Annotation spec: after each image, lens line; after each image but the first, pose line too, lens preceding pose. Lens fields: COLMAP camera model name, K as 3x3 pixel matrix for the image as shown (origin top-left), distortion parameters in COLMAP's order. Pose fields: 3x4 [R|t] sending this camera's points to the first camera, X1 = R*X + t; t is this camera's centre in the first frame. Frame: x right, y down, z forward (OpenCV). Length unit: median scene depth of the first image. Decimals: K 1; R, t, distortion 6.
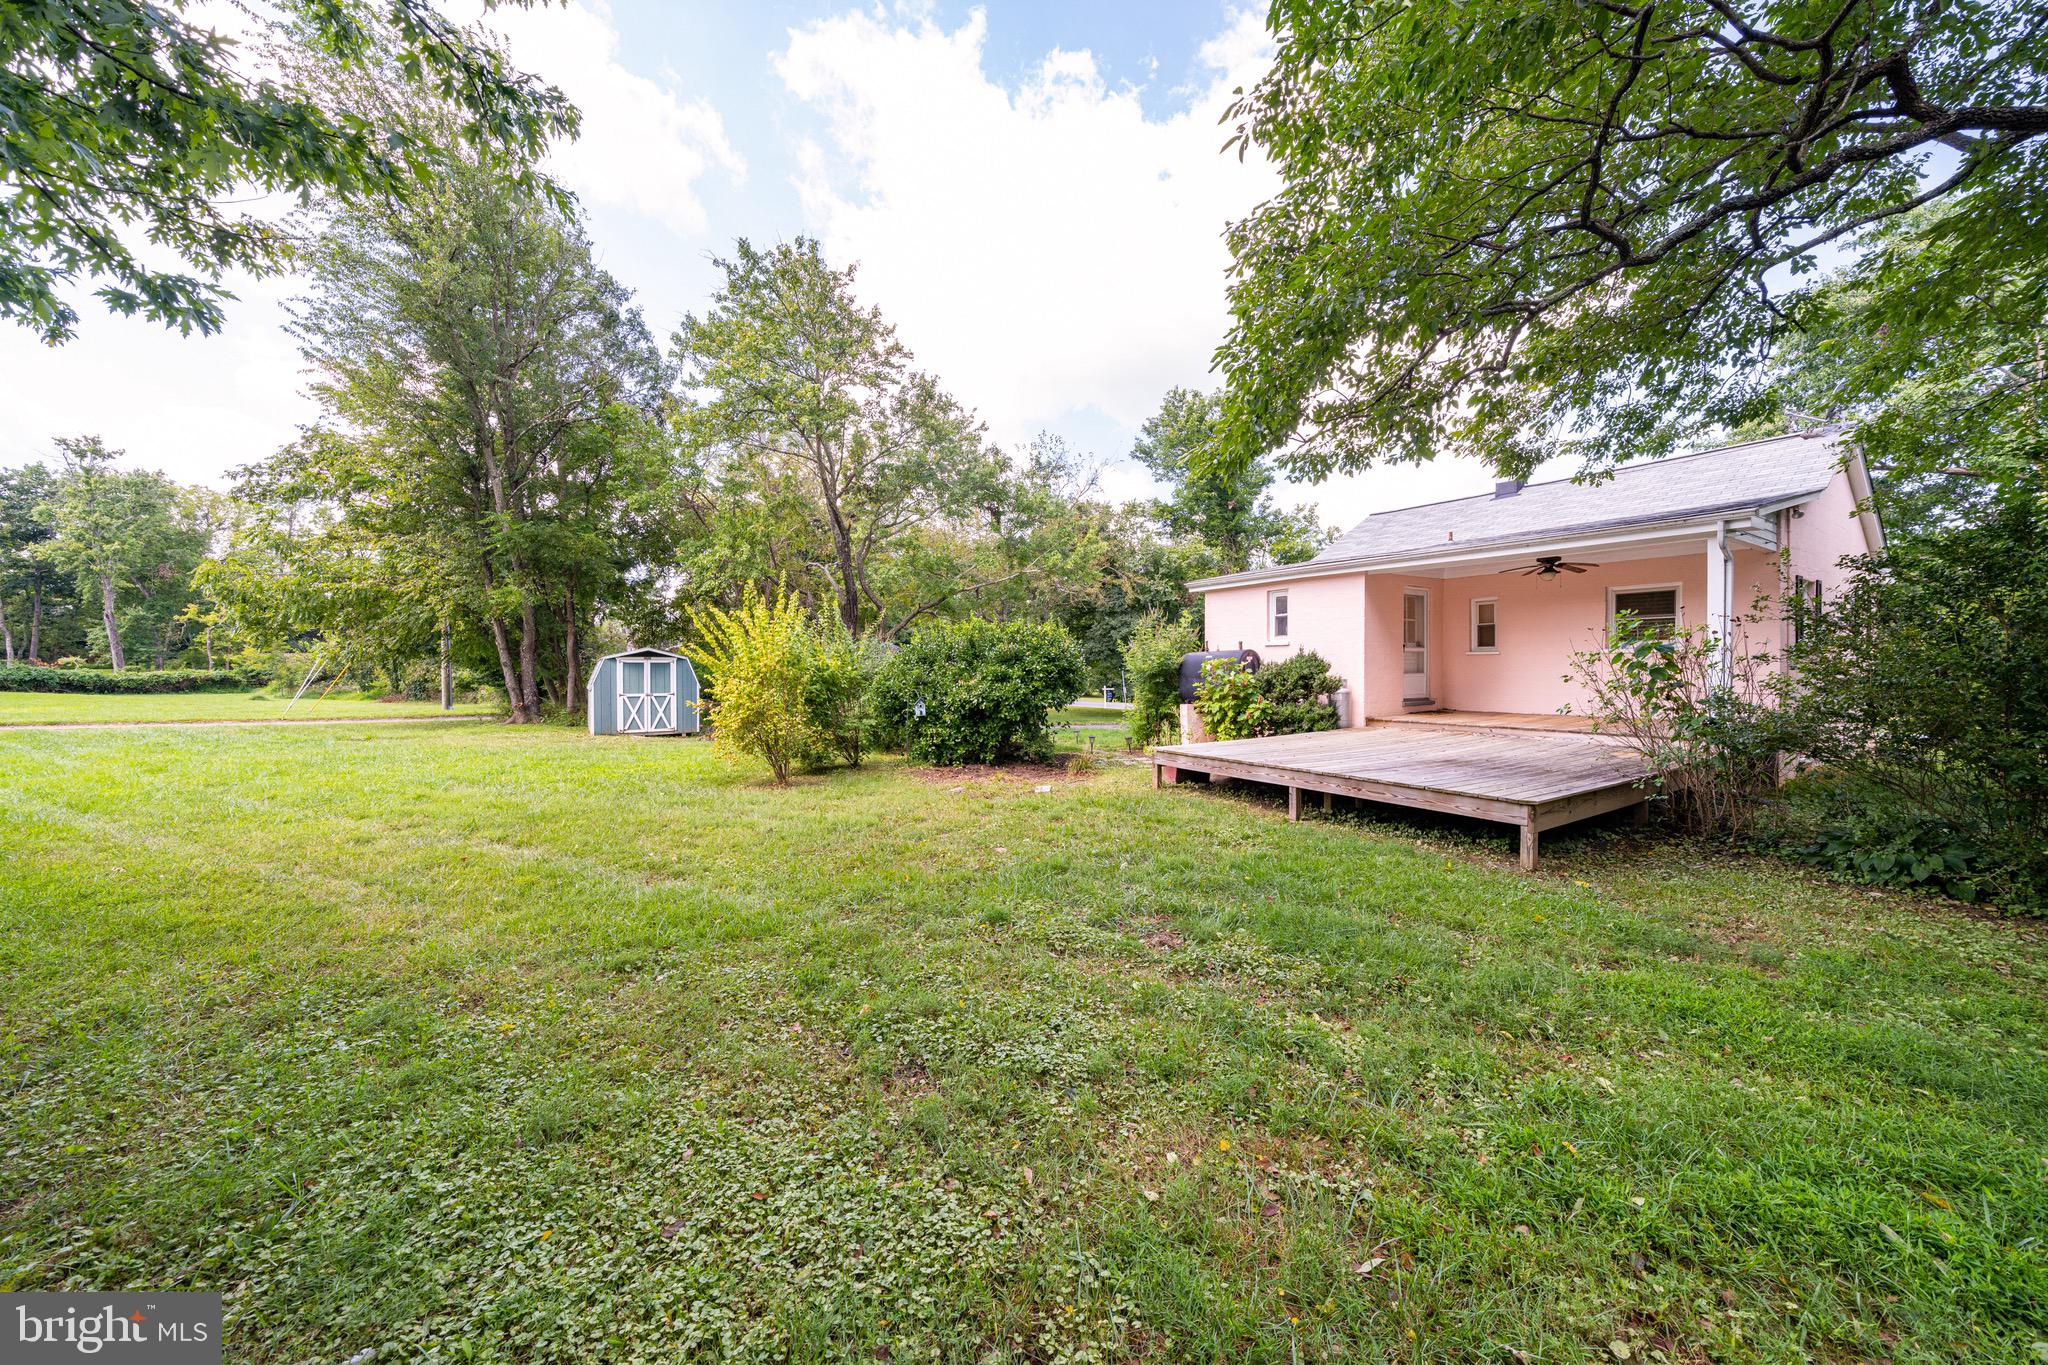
lens RADIAL K [[707.4, 0, 1024.7], [0, 707.4, 657.1], [0, 0, 1]] dist [-0.015082, -0.000003]
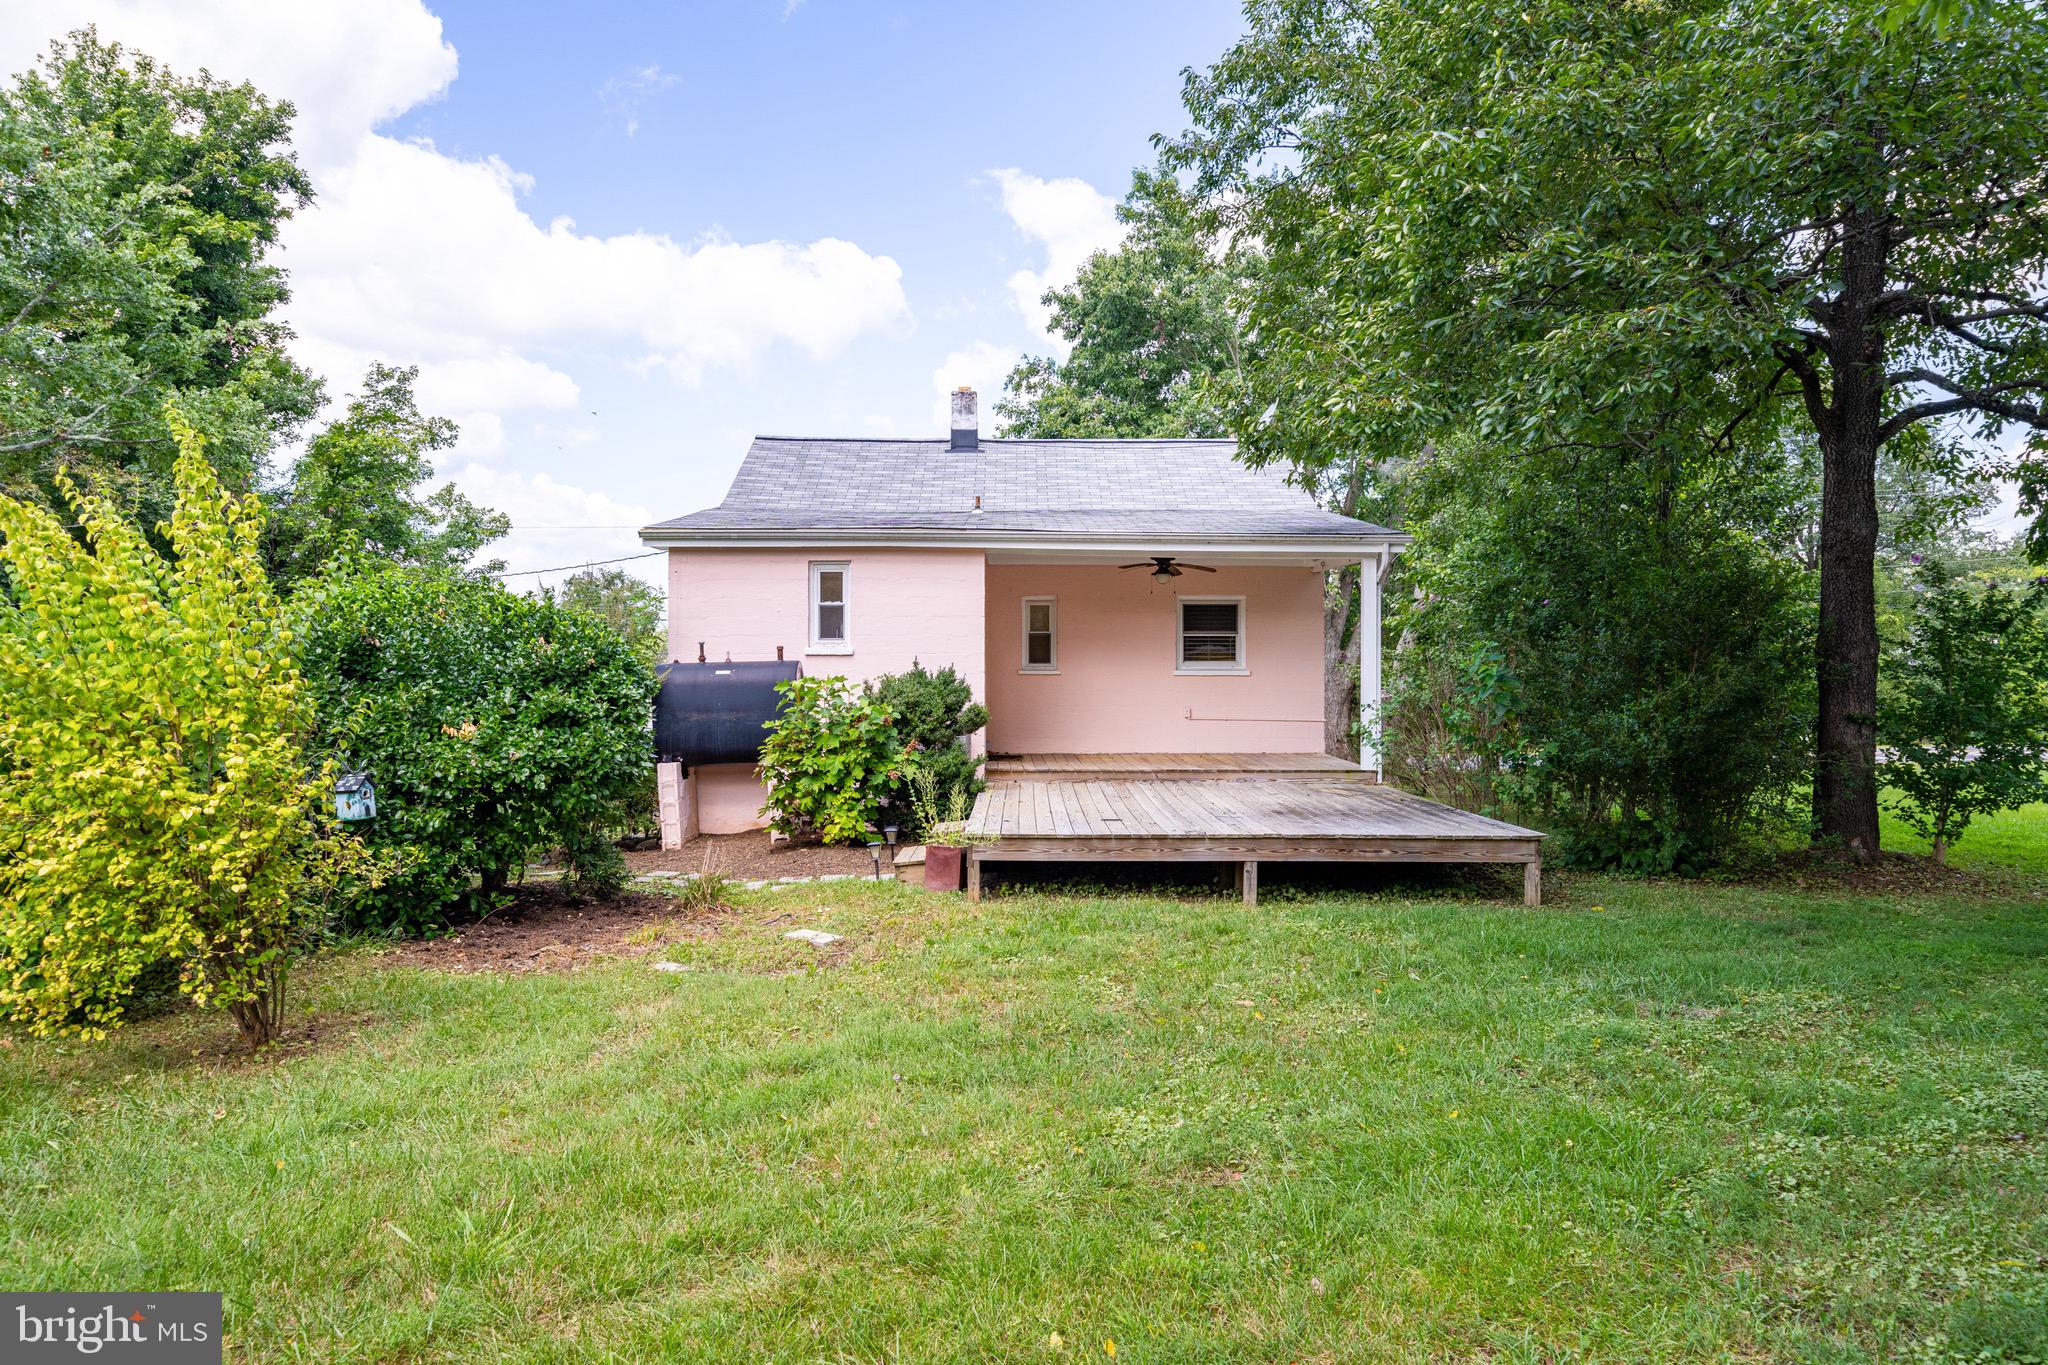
lens RADIAL K [[1386.0, 0, 1025.5], [0, 1386.0, 676.4], [0, 0, 1]] dist [0.002308, -0.004074]
pose [[0.524618, 0.008674, 0.851293, -0.574721], [-0.016905, 0.999857, 0.000231, -0.001972], [-0.851170, -0.014513, 0.524690, 0.268461]]
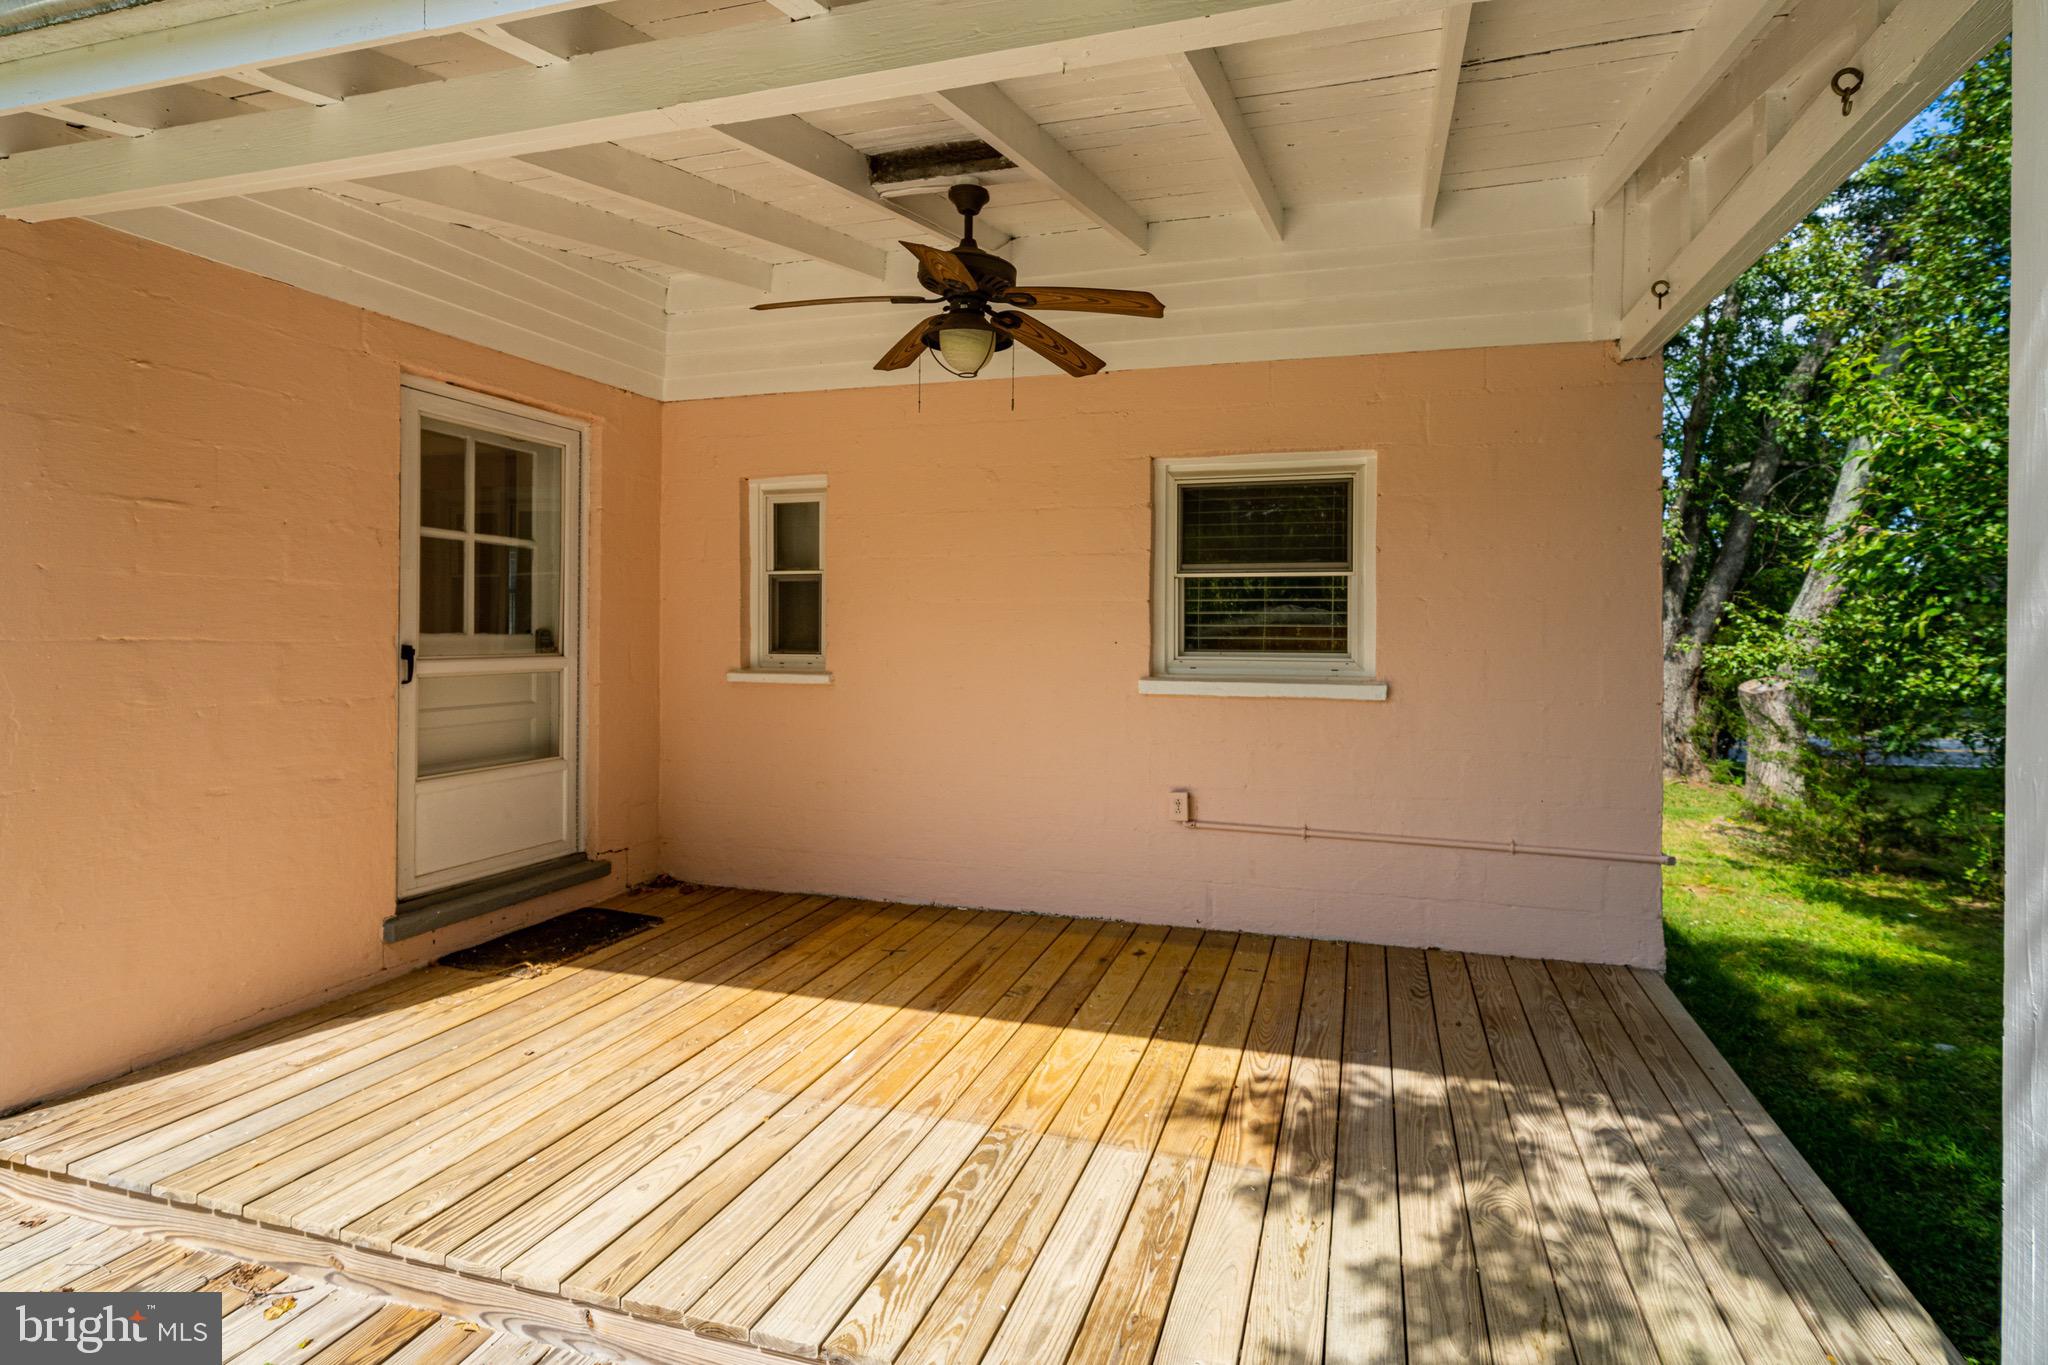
lens RADIAL K [[865.6, 0, 1018.2], [0, 865.6, 620.2], [0, 0, 1]] dist [-0.000086, -0.000020]
pose [[0.817437, 0.018544, 0.575719, 0.540162], [-0.028035, 0.999578, 0.007609, -0.033735], [-0.575335, -0.022360, 0.817612, 0.679384]]
